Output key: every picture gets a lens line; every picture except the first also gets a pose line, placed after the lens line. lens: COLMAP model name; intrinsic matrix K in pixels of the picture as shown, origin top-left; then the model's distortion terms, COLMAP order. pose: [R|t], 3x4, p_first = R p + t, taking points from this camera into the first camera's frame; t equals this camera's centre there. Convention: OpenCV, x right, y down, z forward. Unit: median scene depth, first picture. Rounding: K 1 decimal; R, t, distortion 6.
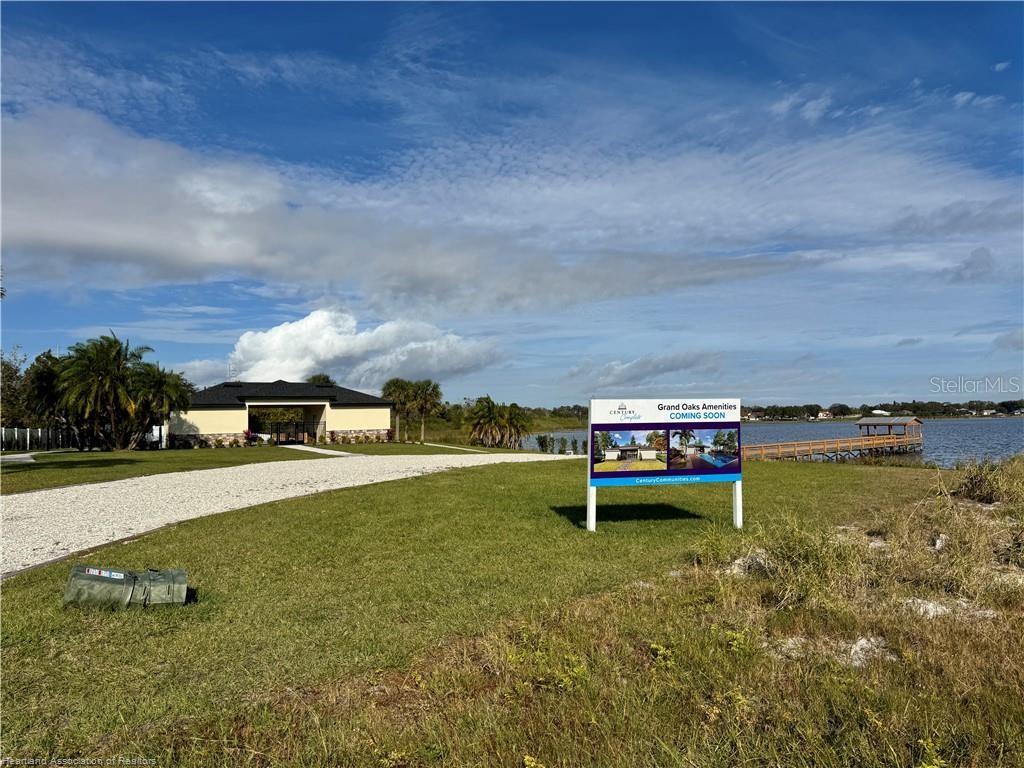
lens RADIAL K [[707.1, 0, 506.5], [0, 707.1, 382.4], [0, 0, 1]] dist [0.017435, -0.005562]
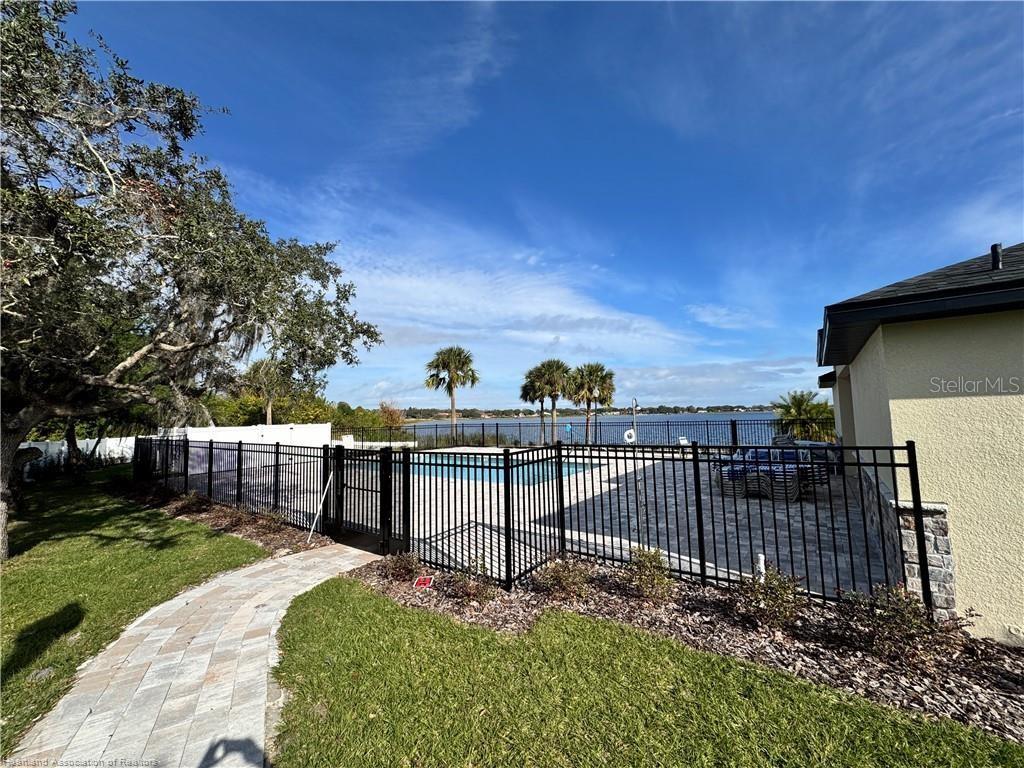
lens RADIAL K [[414.2, 0, 510.6], [0, 414.2, 382.1], [0, 0, 1]] dist [0.000399, 0.000772]
pose [[0.898233, 0.034532, 0.438161, -0.109665], [-0.019148, 0.999037, -0.039481, 0.002093], [-0.439102, 0.027073, 0.898029, 0.002339]]
